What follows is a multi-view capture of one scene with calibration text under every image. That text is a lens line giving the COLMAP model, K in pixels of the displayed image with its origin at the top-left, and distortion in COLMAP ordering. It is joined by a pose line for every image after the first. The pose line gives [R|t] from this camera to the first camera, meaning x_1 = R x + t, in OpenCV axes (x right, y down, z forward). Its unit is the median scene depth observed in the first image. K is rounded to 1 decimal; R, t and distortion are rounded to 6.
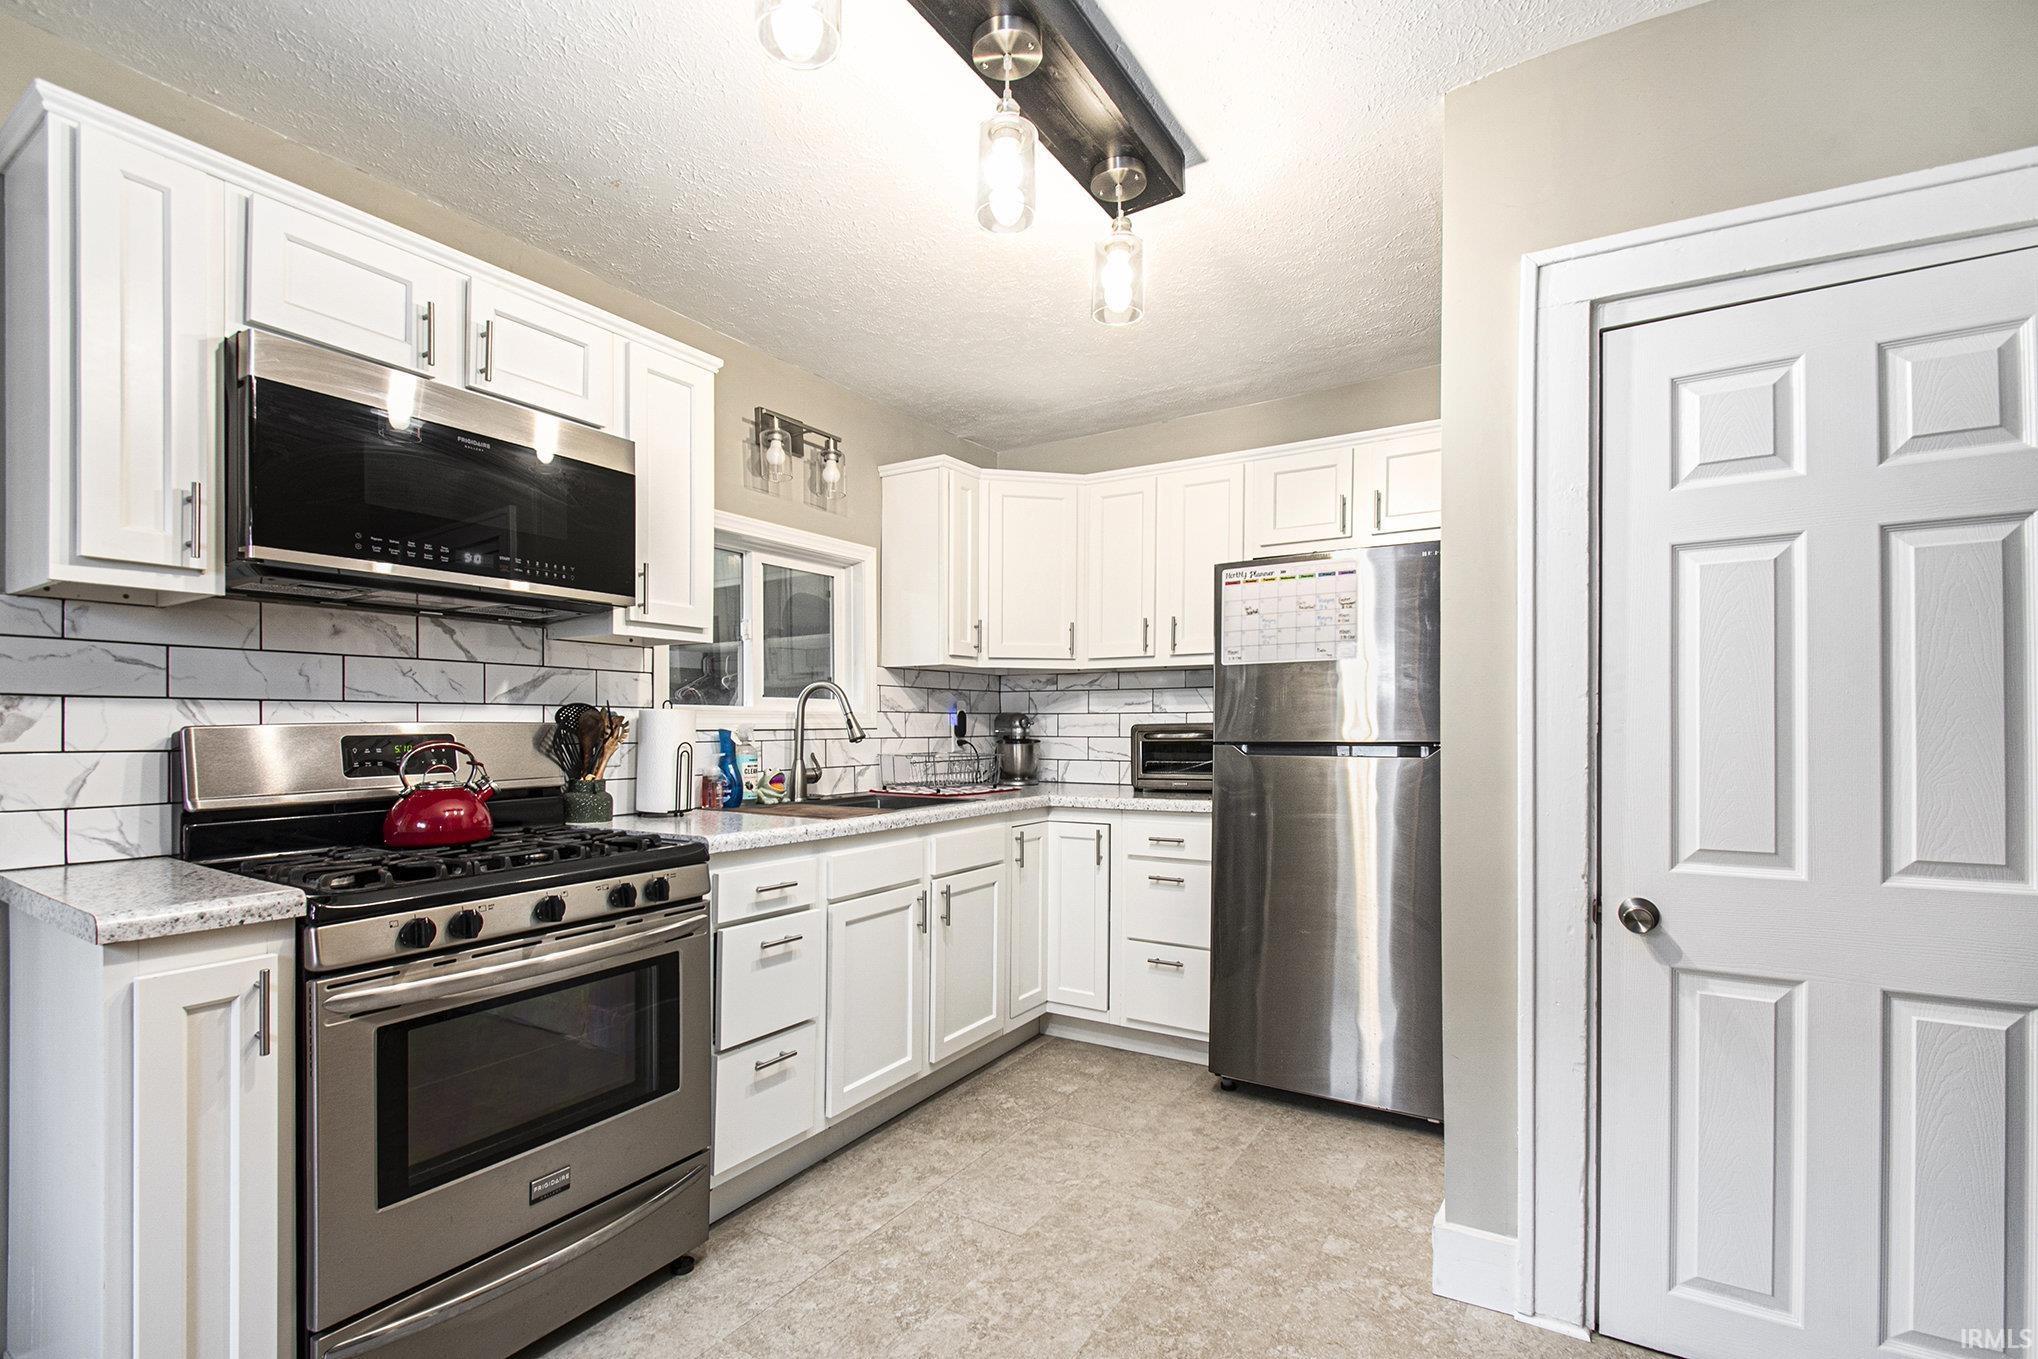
lens RADIAL K [[923.4, 0, 1018.1], [0, 923.4, 719.7], [0, 0, 1]] dist [-0.001927, -0.000398]
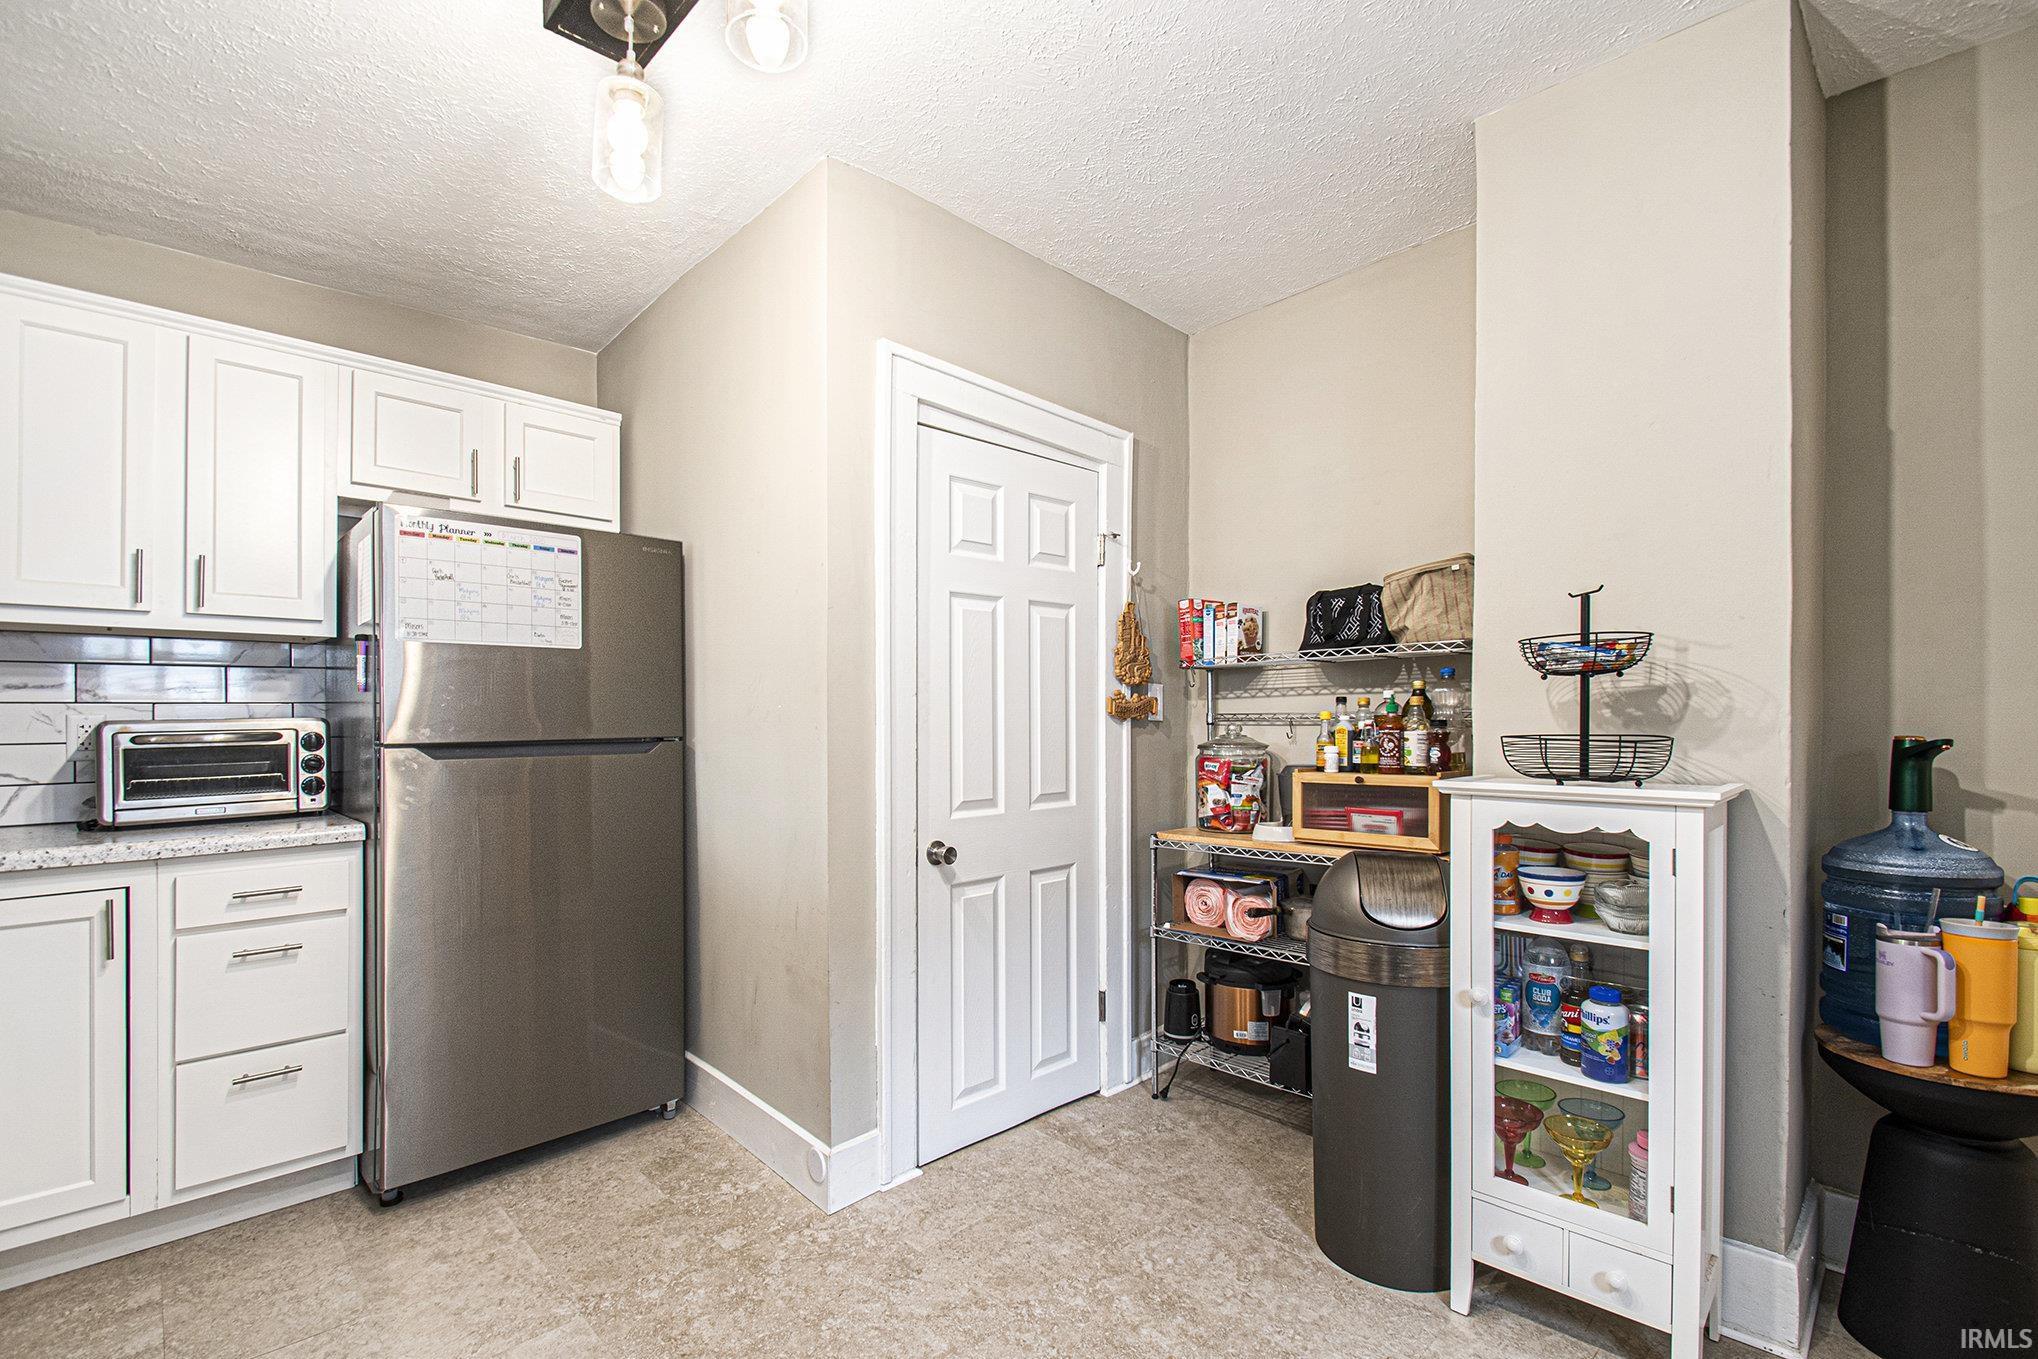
lens RADIAL K [[896.6, 0, 1019.1], [0, 896.6, 737.7], [0, 0, 1]] dist [0.000924, 0.000012]
pose [[0.233107, -0.021104, 0.972222, -0.398680], [0.000485, 0.999767, 0.021585, 0.004374], [-0.972451, -0.004560, 0.233063, 0.363658]]
